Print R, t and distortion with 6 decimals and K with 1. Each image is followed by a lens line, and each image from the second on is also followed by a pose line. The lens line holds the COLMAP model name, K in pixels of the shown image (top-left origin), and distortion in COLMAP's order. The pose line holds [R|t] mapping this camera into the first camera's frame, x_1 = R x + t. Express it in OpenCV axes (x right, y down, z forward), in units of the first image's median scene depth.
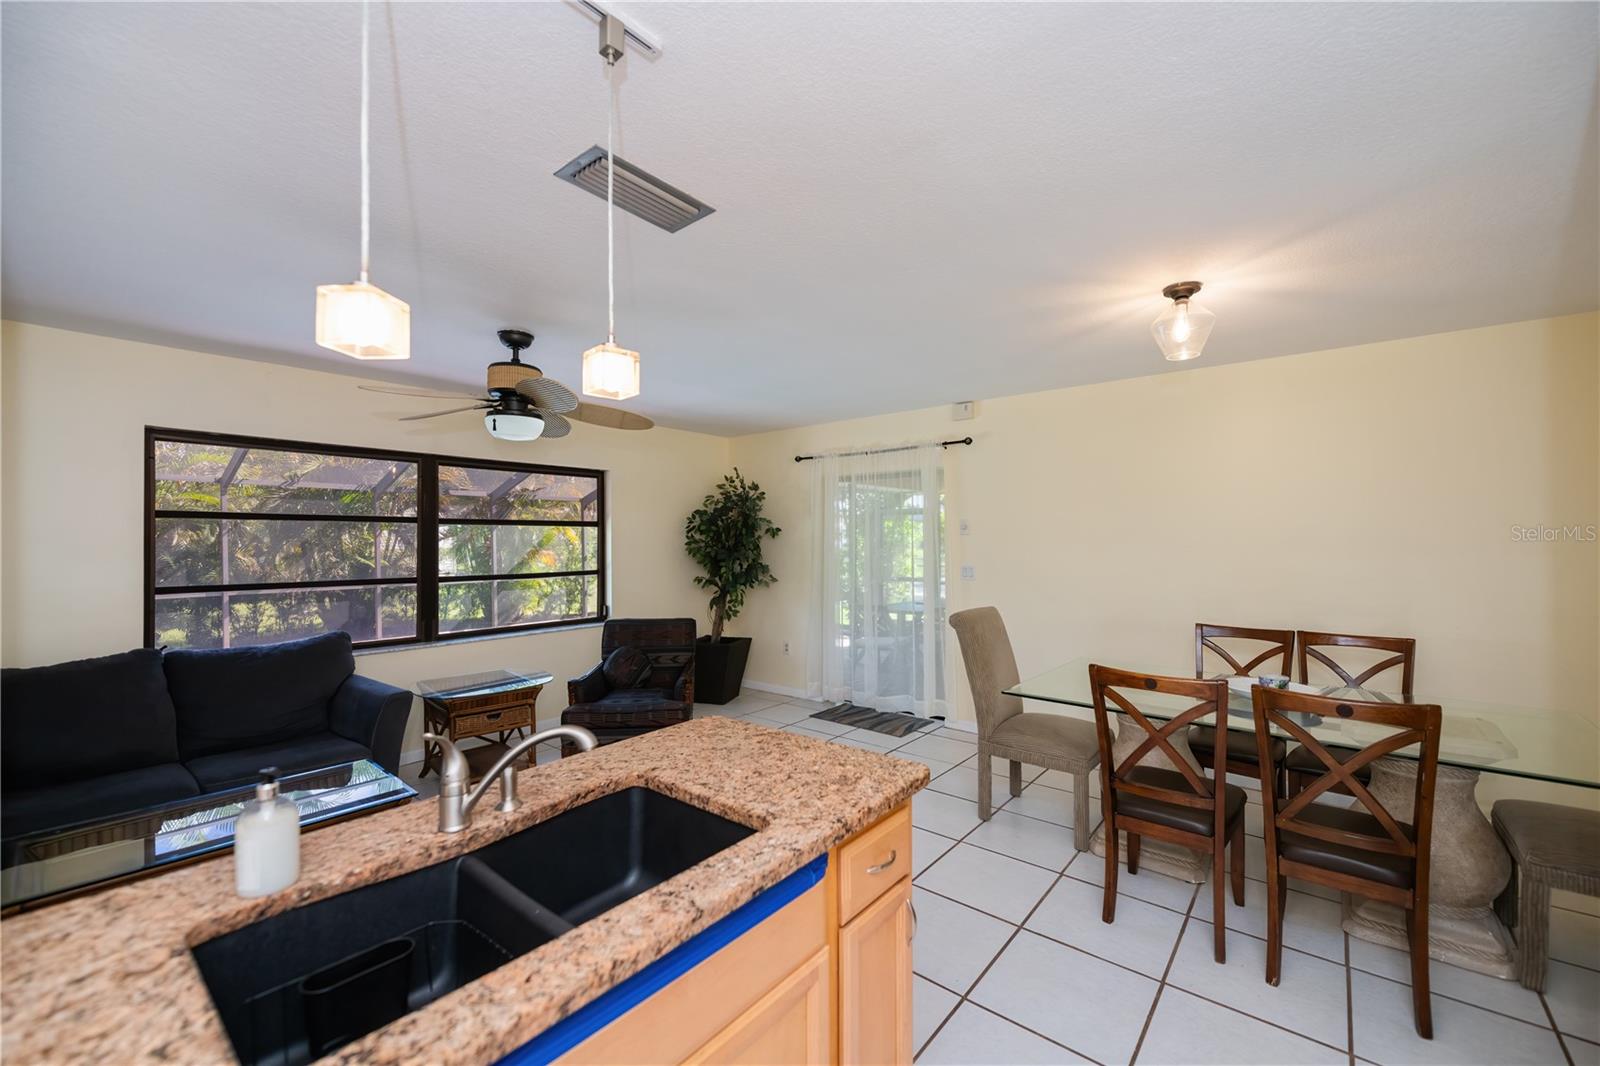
lens RADIAL K [[639.6, 0, 810.7], [0, 639.6, 536.1], [0, 0, 1]] dist [-0.002460, -0.002540]
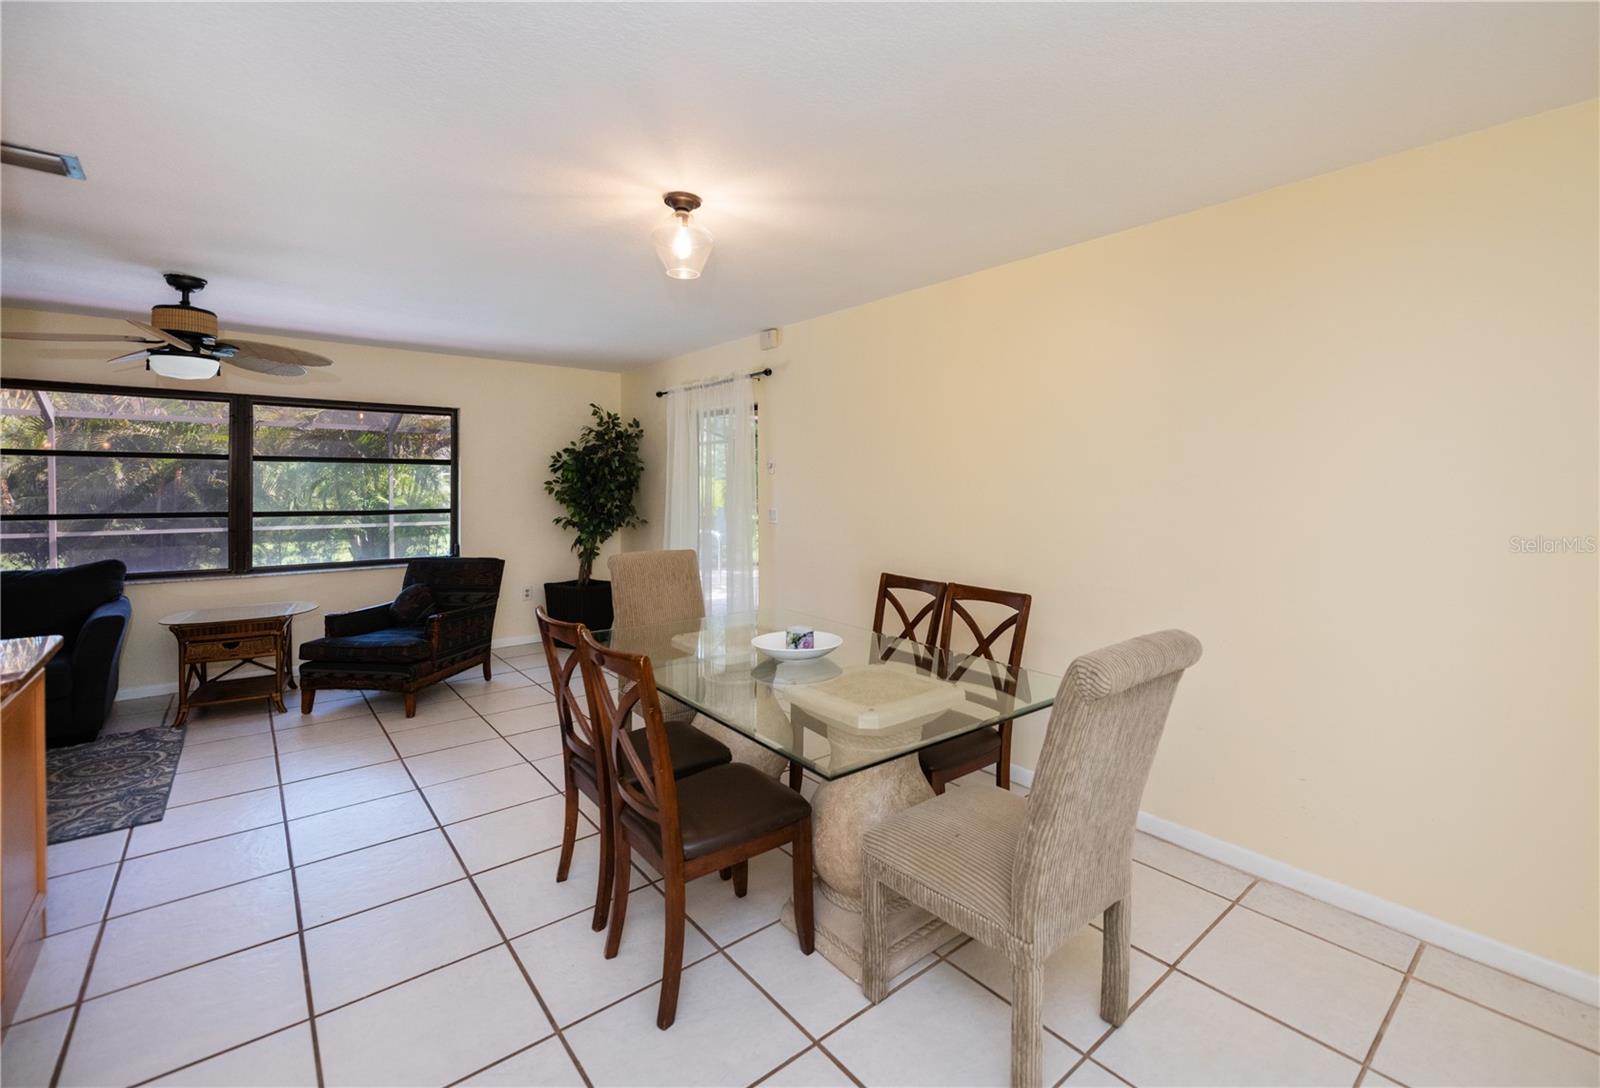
lens RADIAL K [[696.2, 0, 880.9], [0, 696.2, 489.3], [0, 0, 1]] dist [-0.016263, -0.000116]
pose [[0.990662, 0.006600, -0.136181, 0.495235], [-0.004787, 0.999896, 0.013630, 0.005402], [0.136257, -0.012850, 0.990590, 0.026823]]
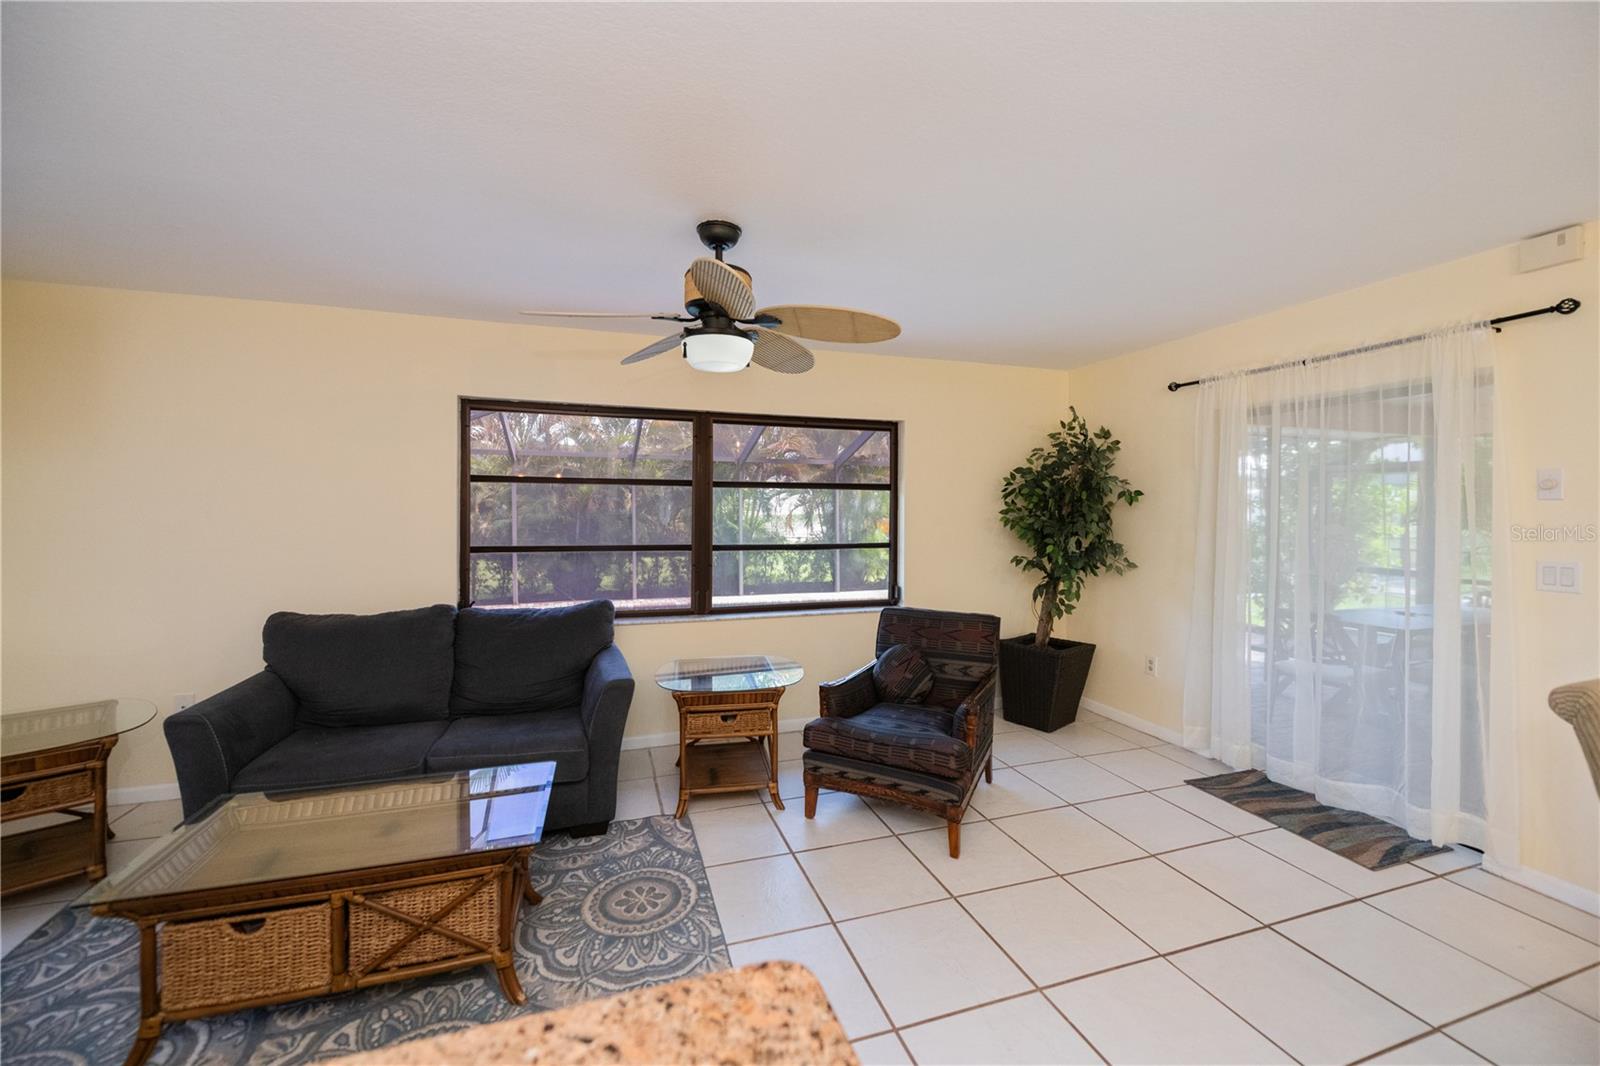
lens RADIAL K [[639.6, 0, 796.0], [0, 639.6, 516.2], [0, 0, 1]] dist [-0.002460, -0.002540]
pose [[0.838744, 0.013808, -0.544351, 0.016064], [-0.004173, 0.999812, 0.018932, 0.003929], [0.544510, -0.013608, 0.838644, 0.250615]]
